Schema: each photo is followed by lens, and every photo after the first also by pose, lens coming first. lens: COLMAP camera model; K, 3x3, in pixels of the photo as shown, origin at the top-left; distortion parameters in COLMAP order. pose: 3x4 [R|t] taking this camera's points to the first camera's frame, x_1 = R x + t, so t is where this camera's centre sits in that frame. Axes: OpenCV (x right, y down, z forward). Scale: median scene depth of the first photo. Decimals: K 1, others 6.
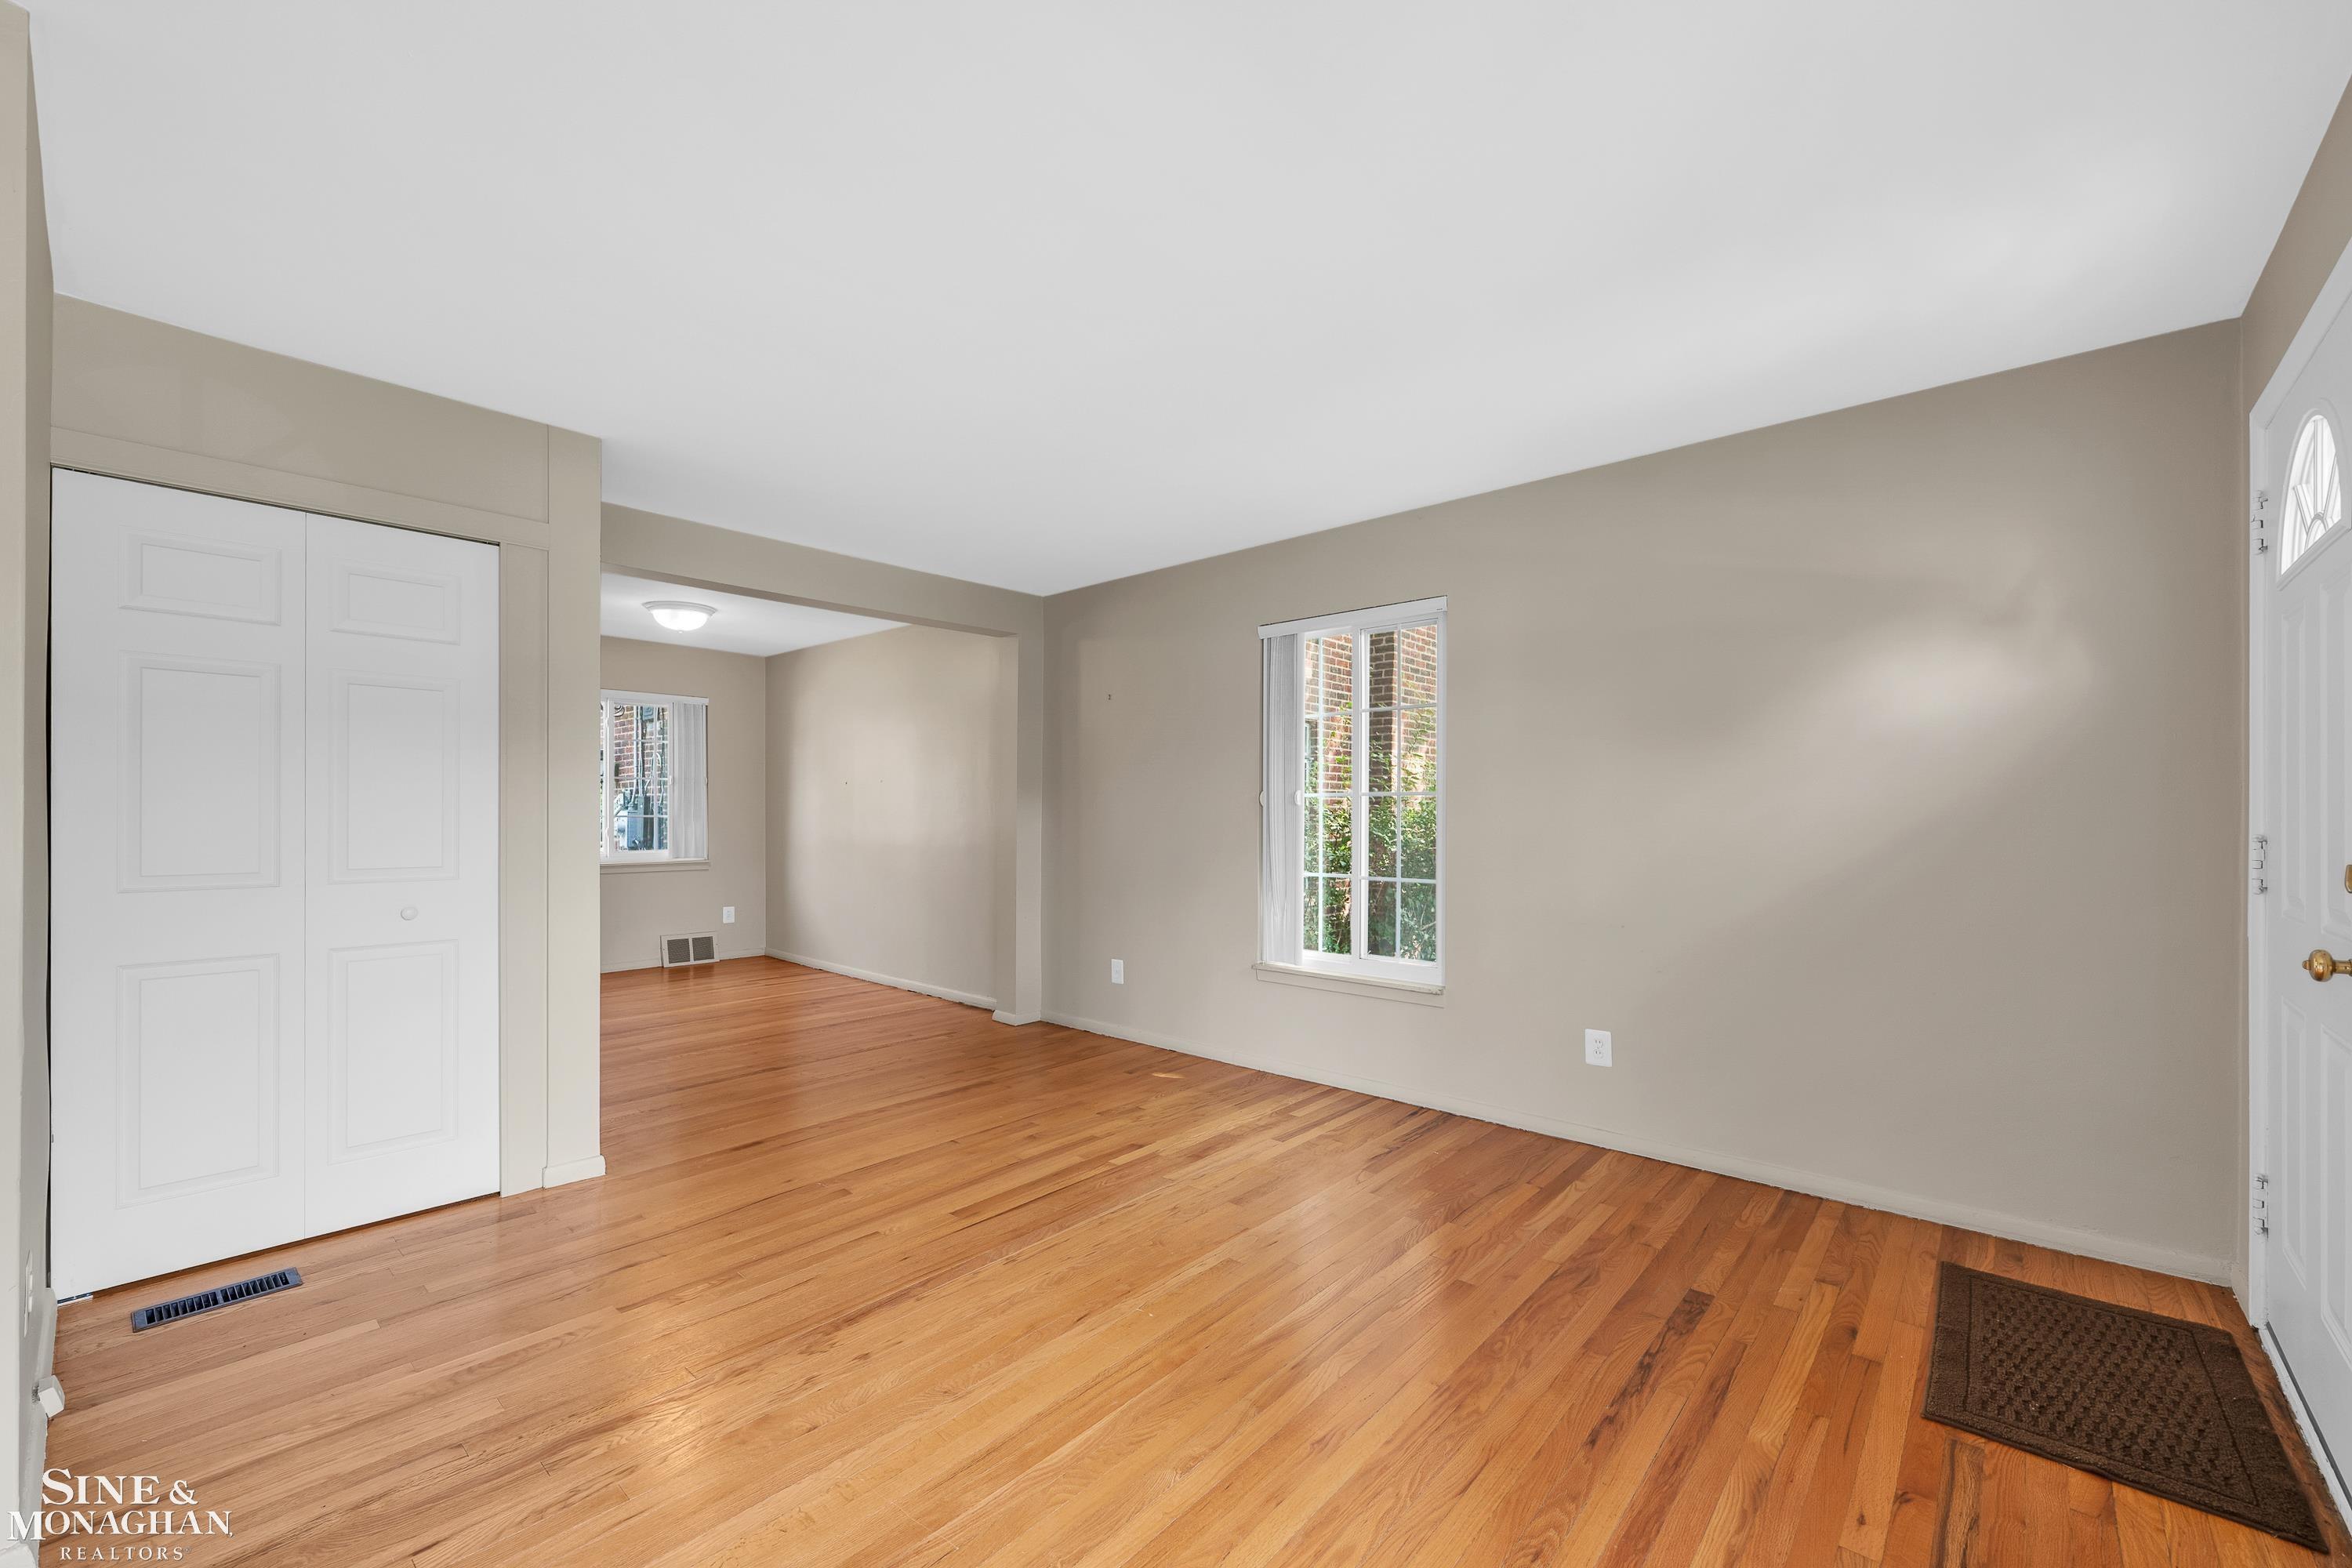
lens RADIAL K [[941.0, 0, 1168.5], [0, 941.0, 810.5], [0, 0, 1]] dist [-0.001908, 0.000969]
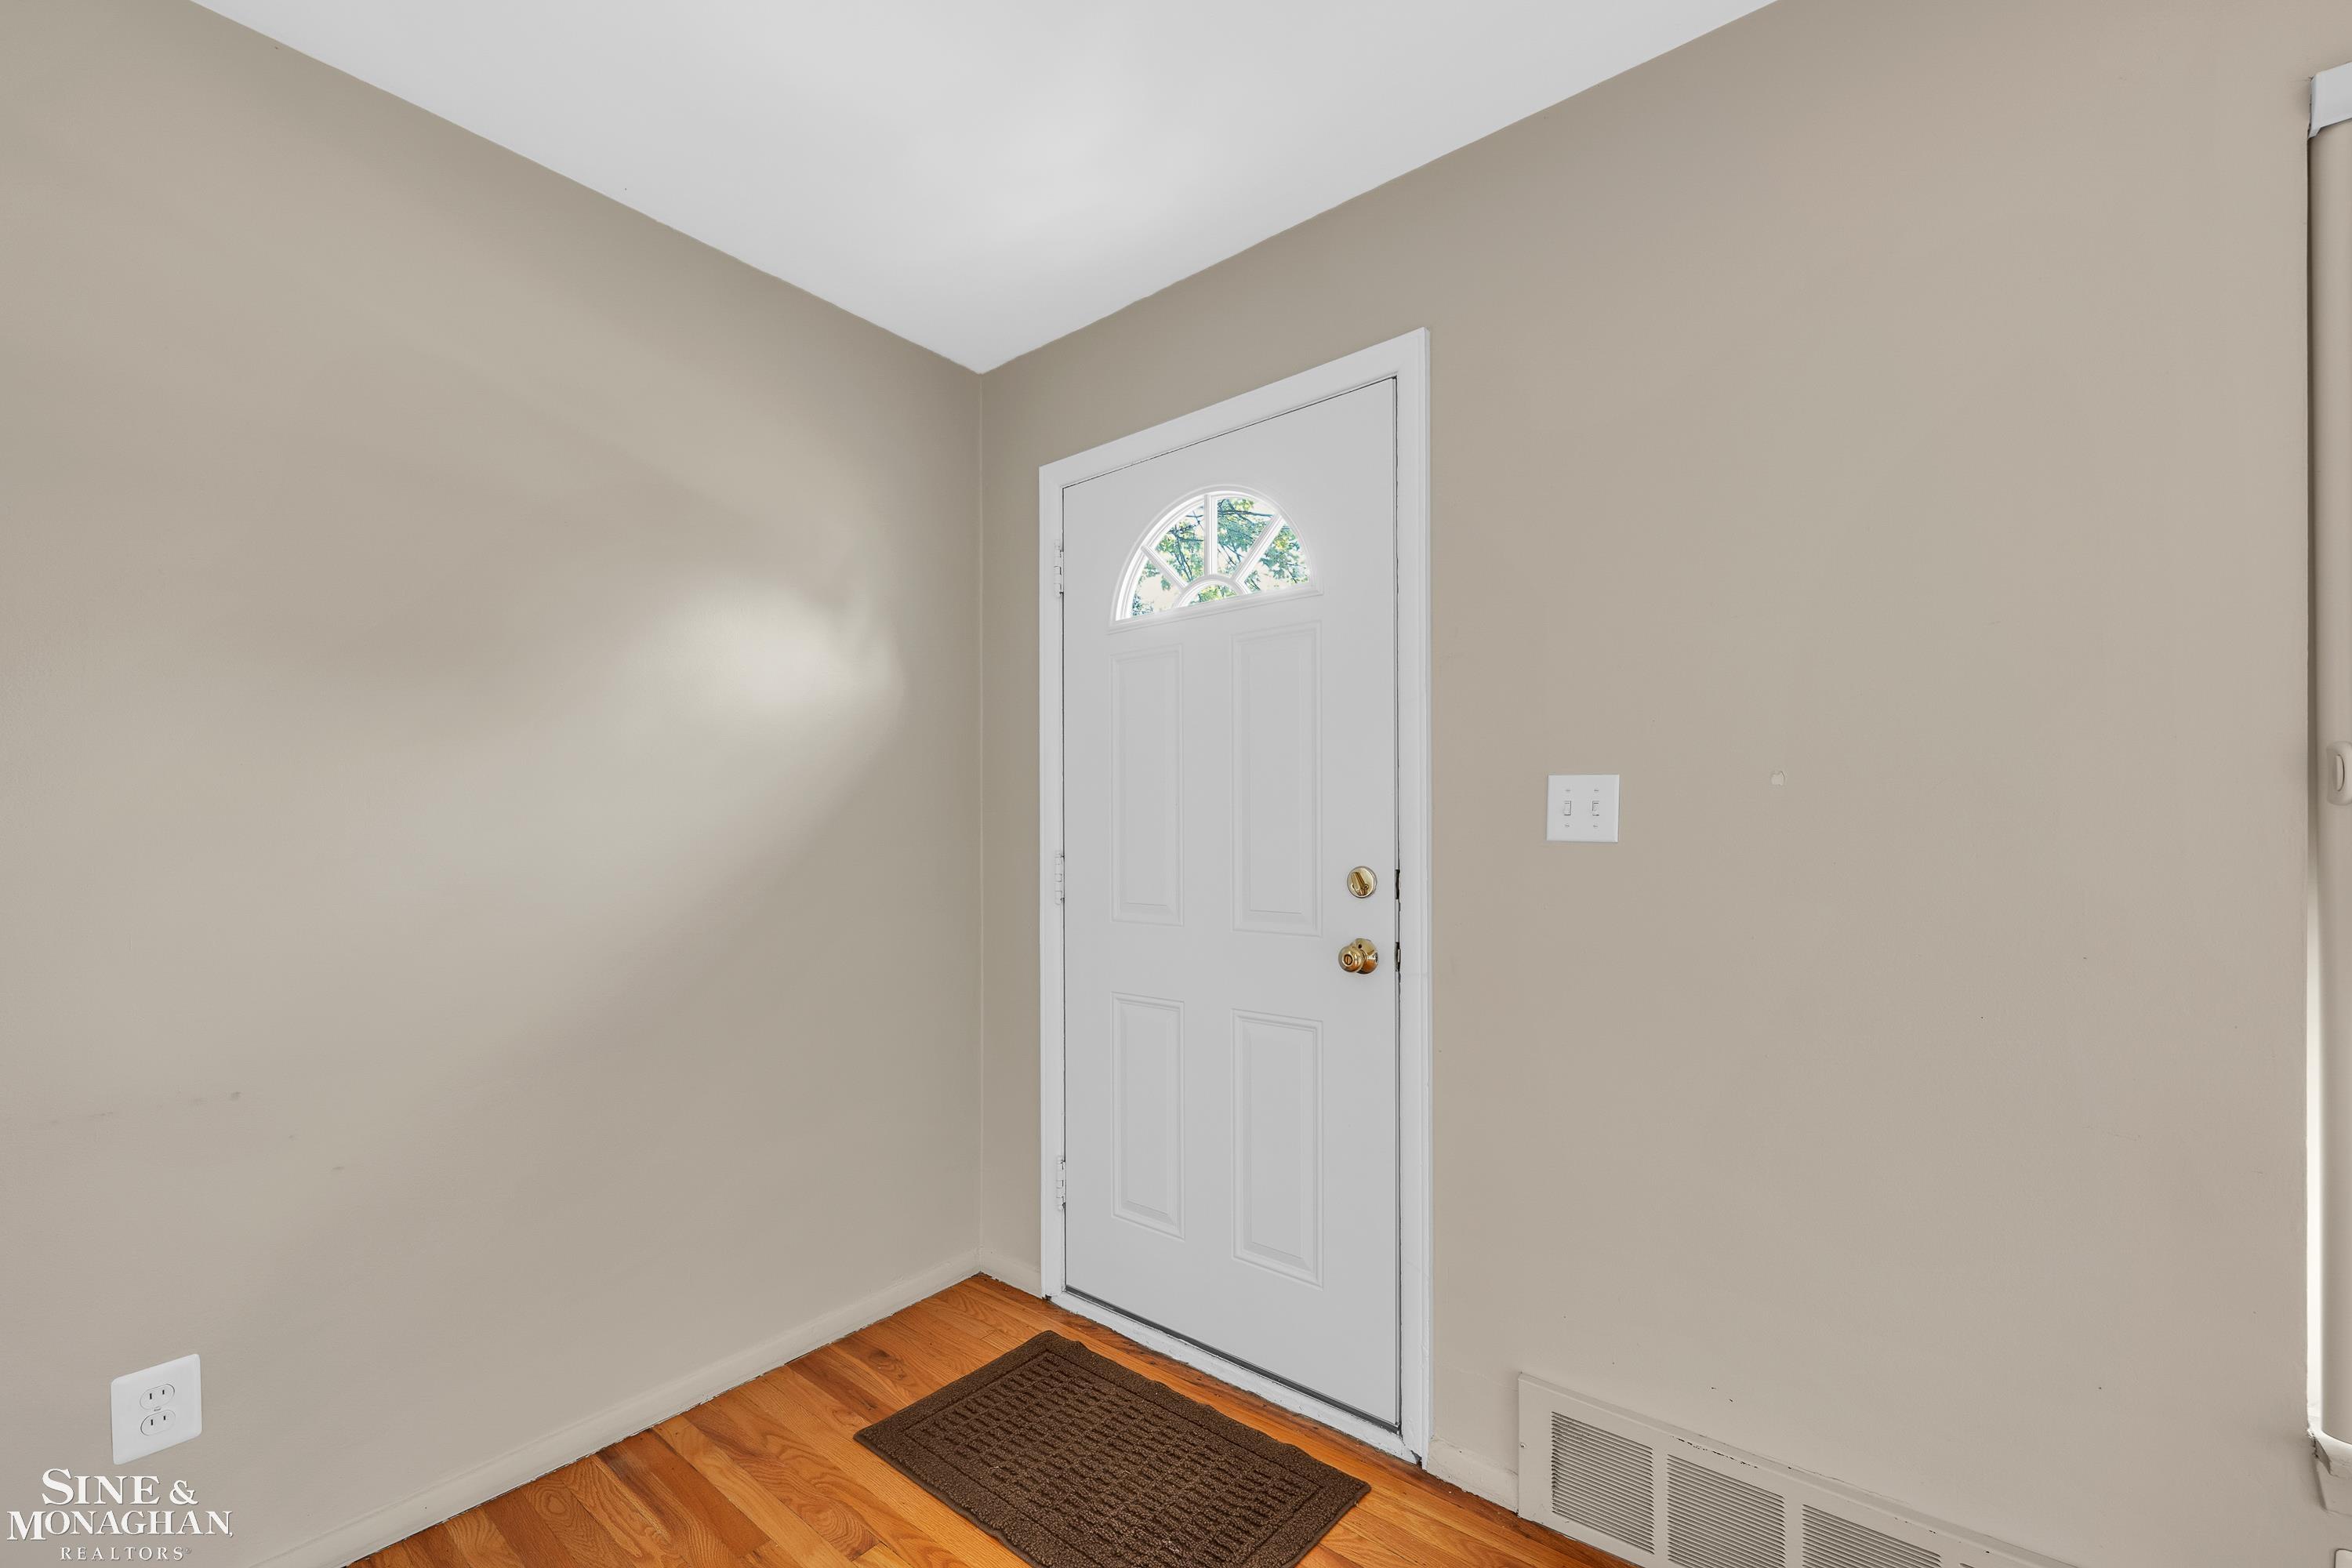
lens RADIAL K [[941.0, 0, 1171.5], [0, 941.0, 843.1], [0, 0, 1]] dist [-0.001908, 0.000969]
pose [[-0.051162, -0.008157, 0.998657, 0.040232], [0.000757, 0.999966, 0.008207, 0.007126], [-0.998690, 0.001175, -0.051154, 0.741590]]
